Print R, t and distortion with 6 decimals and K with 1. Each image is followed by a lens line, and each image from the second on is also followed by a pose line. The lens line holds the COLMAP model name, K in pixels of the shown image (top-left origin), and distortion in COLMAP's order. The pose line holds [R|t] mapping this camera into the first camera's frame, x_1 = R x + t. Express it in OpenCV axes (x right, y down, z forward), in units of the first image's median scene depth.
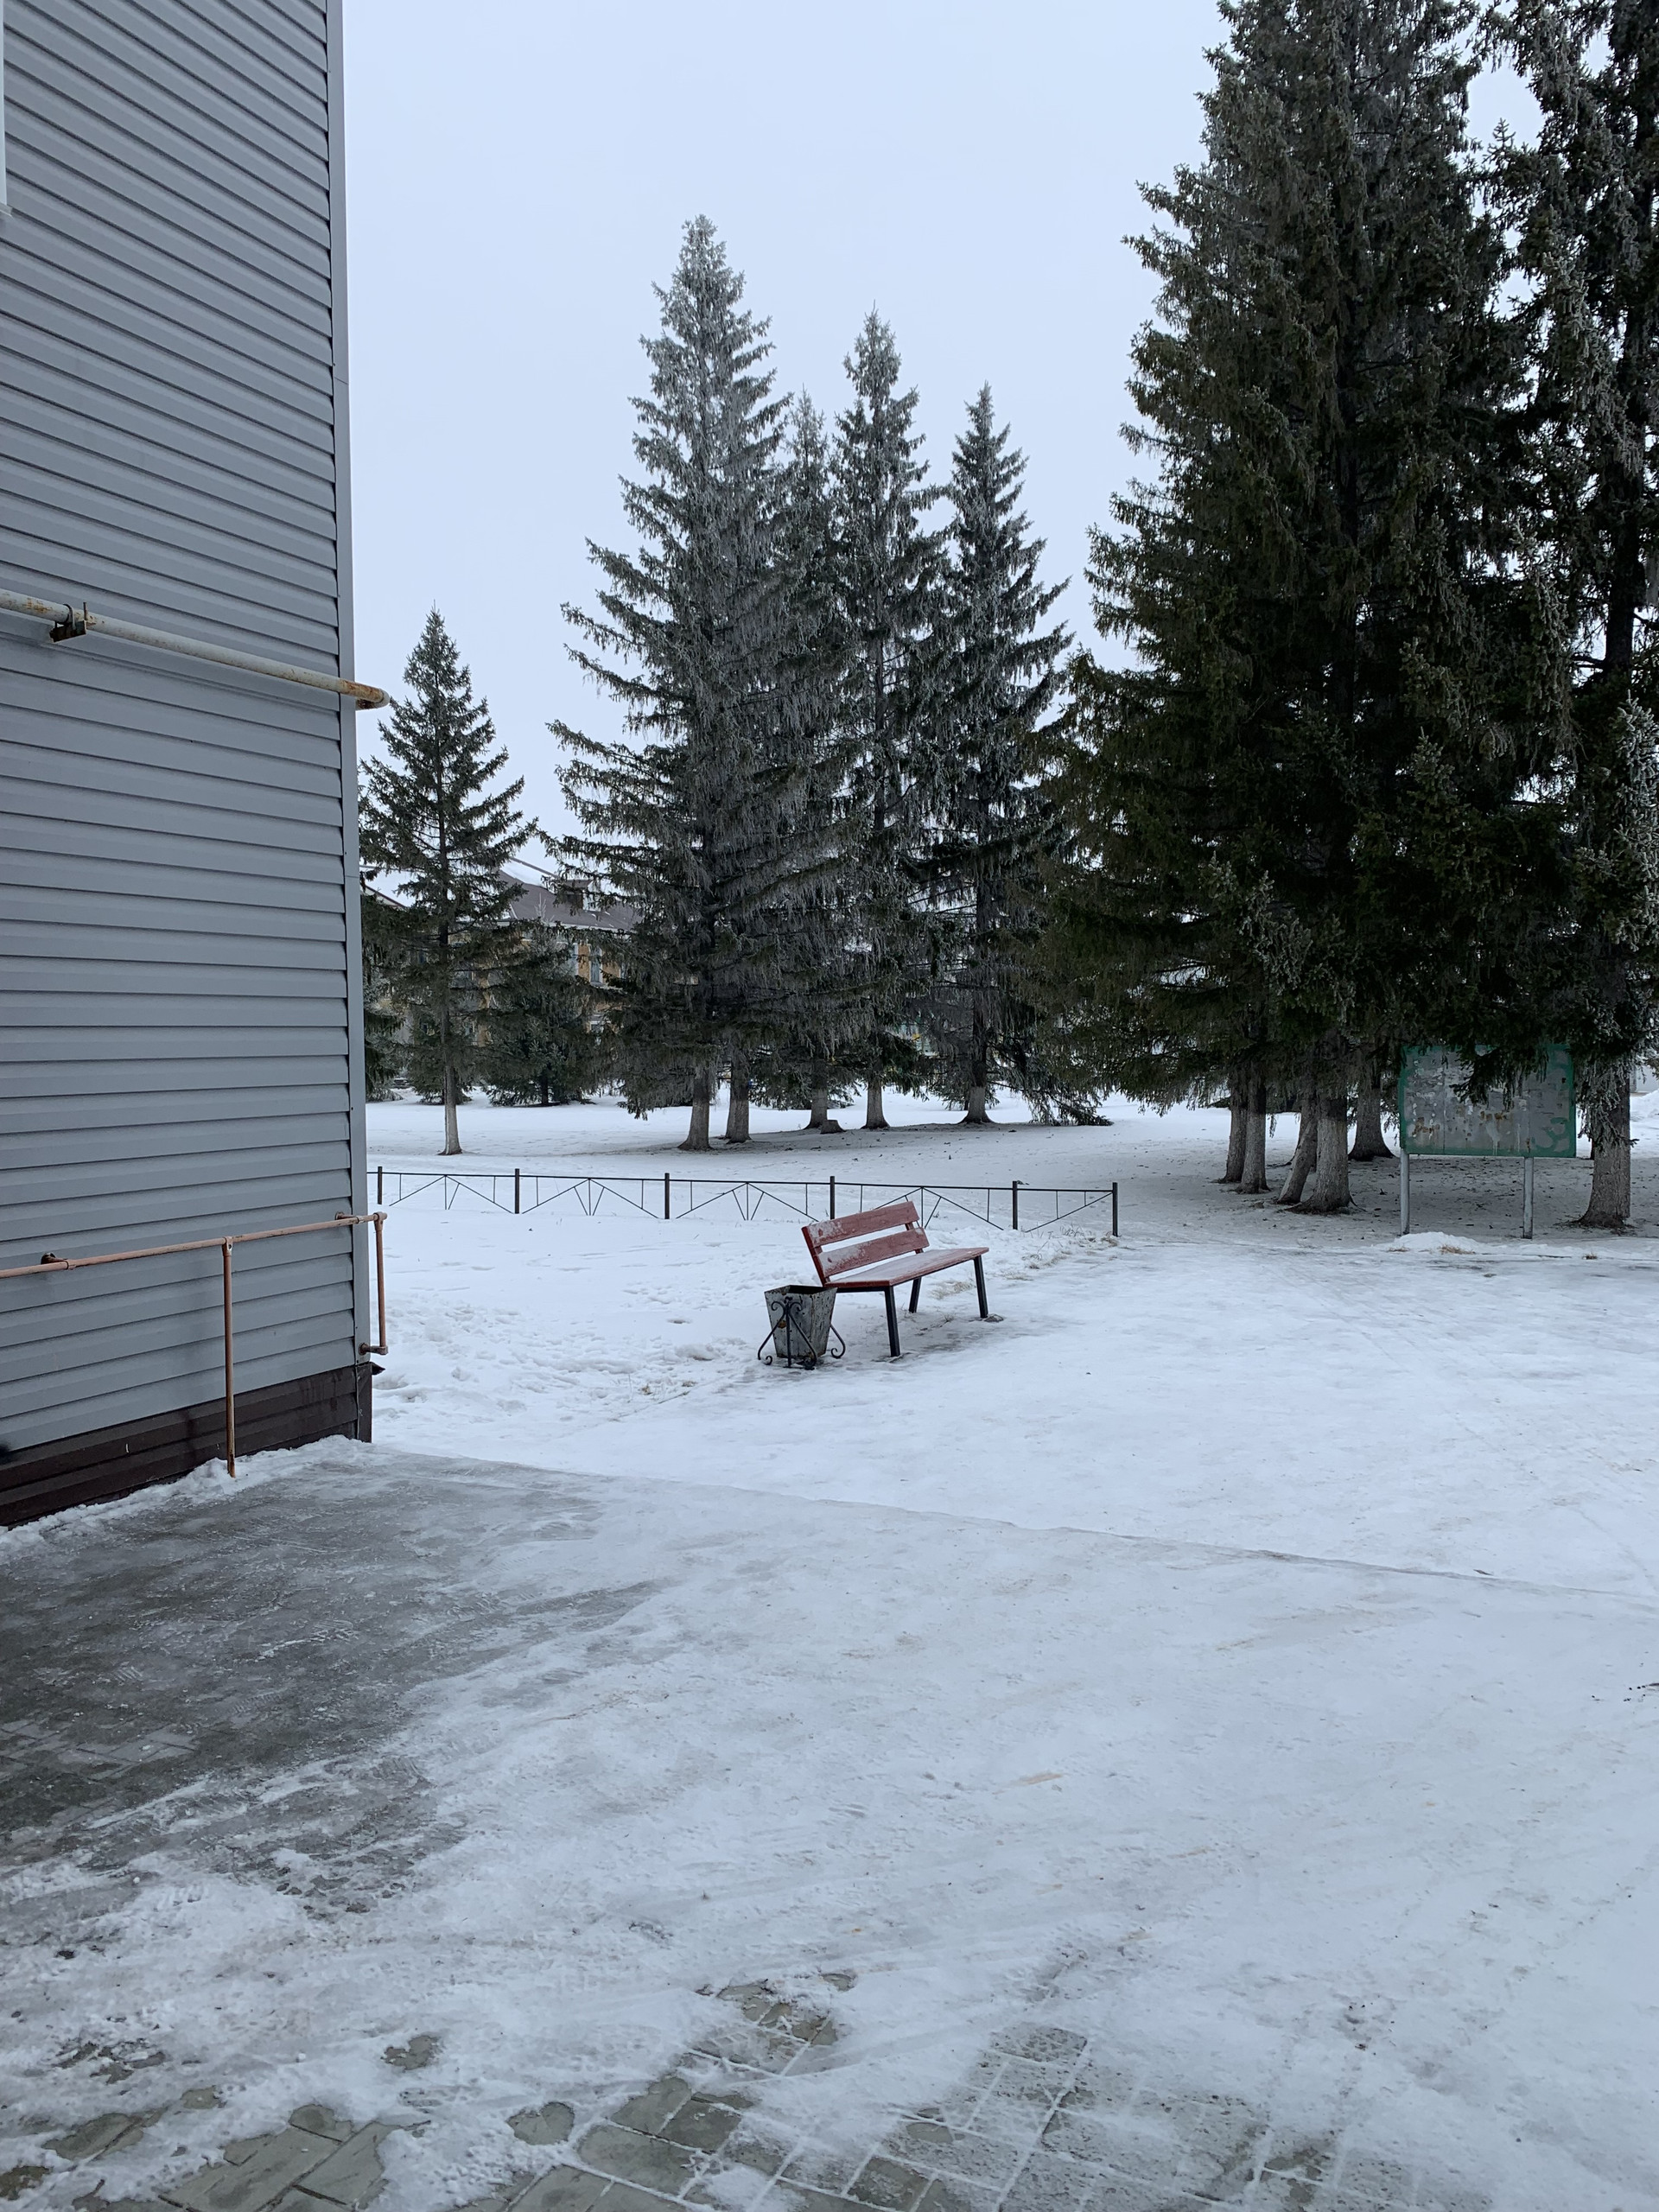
lens RADIAL K [[1698.7, 0, 832.2], [0, 1698.7, 1073.0], [0, 0, 1]] dist [0.005971, -0.001209]
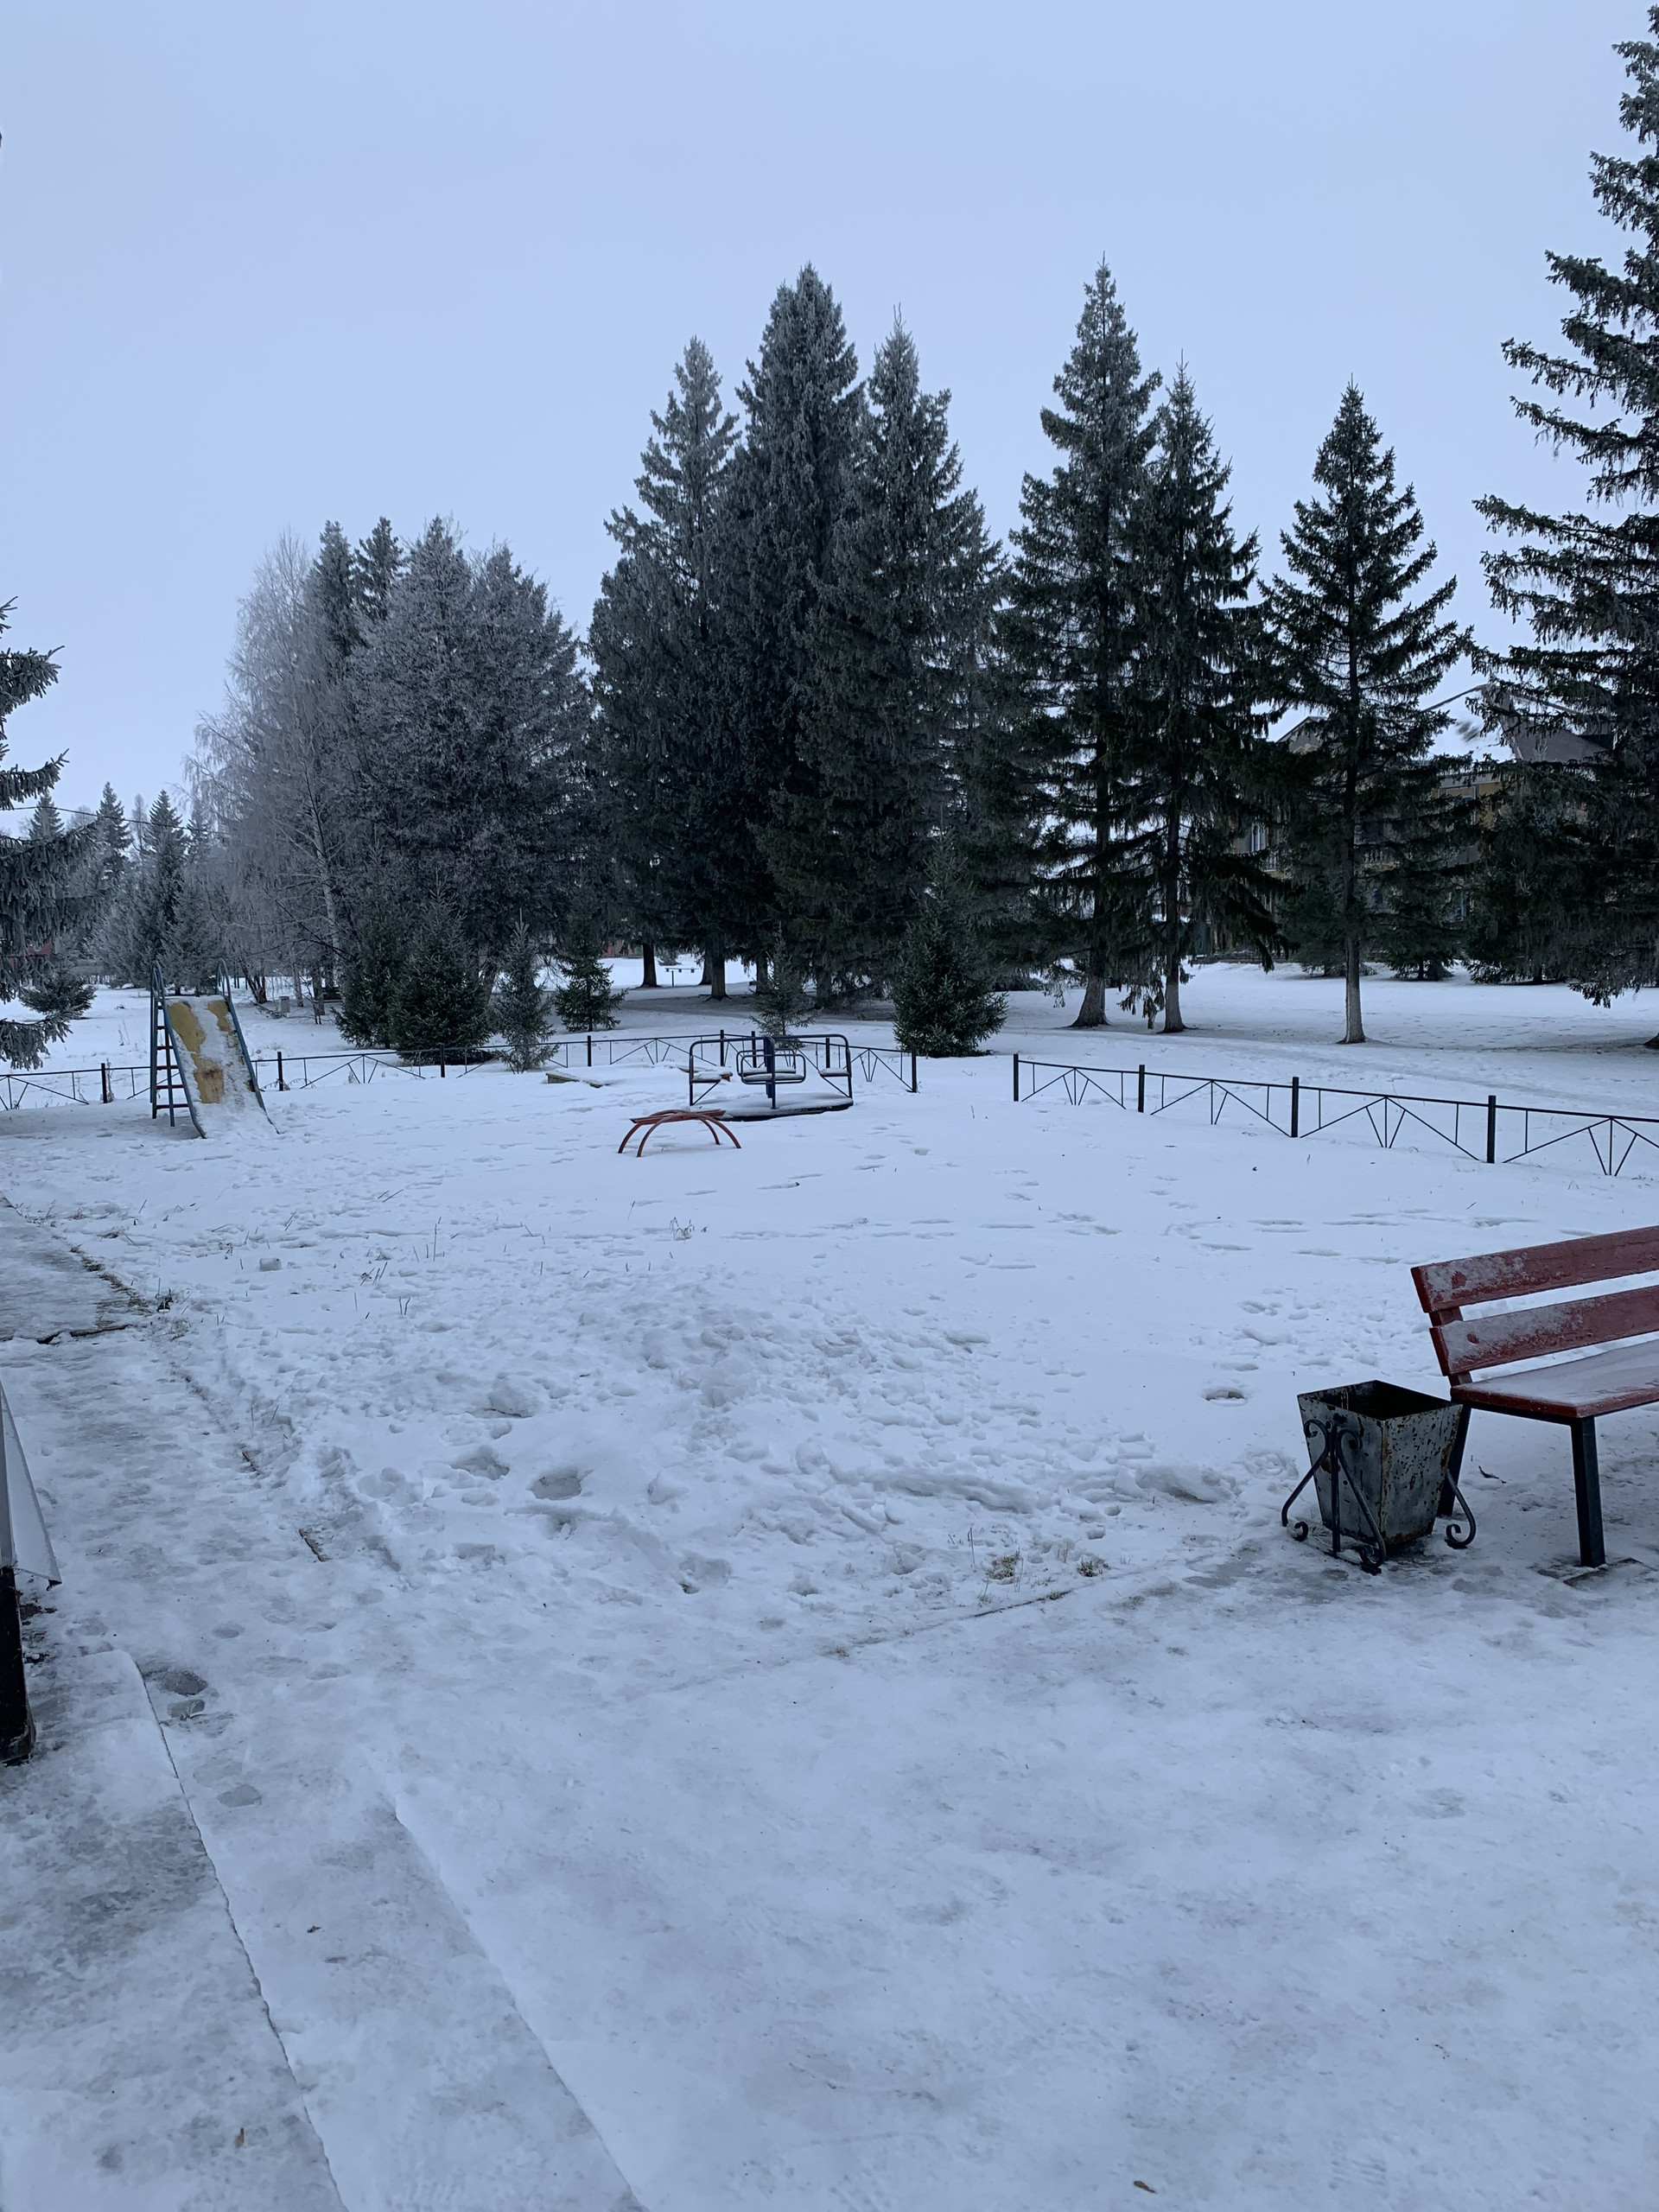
lens RADIAL K [[1698.7, 0, 832.2], [0, 1698.7, 1073.0], [0, 0, 1]] dist [0.005971, -0.001209]
pose [[0.824682, 0.039653, -0.564206, 0.039098], [0.003161, 0.997201, 0.074703, -0.001361], [0.565588, -0.063390, 0.822248, 0.158374]]
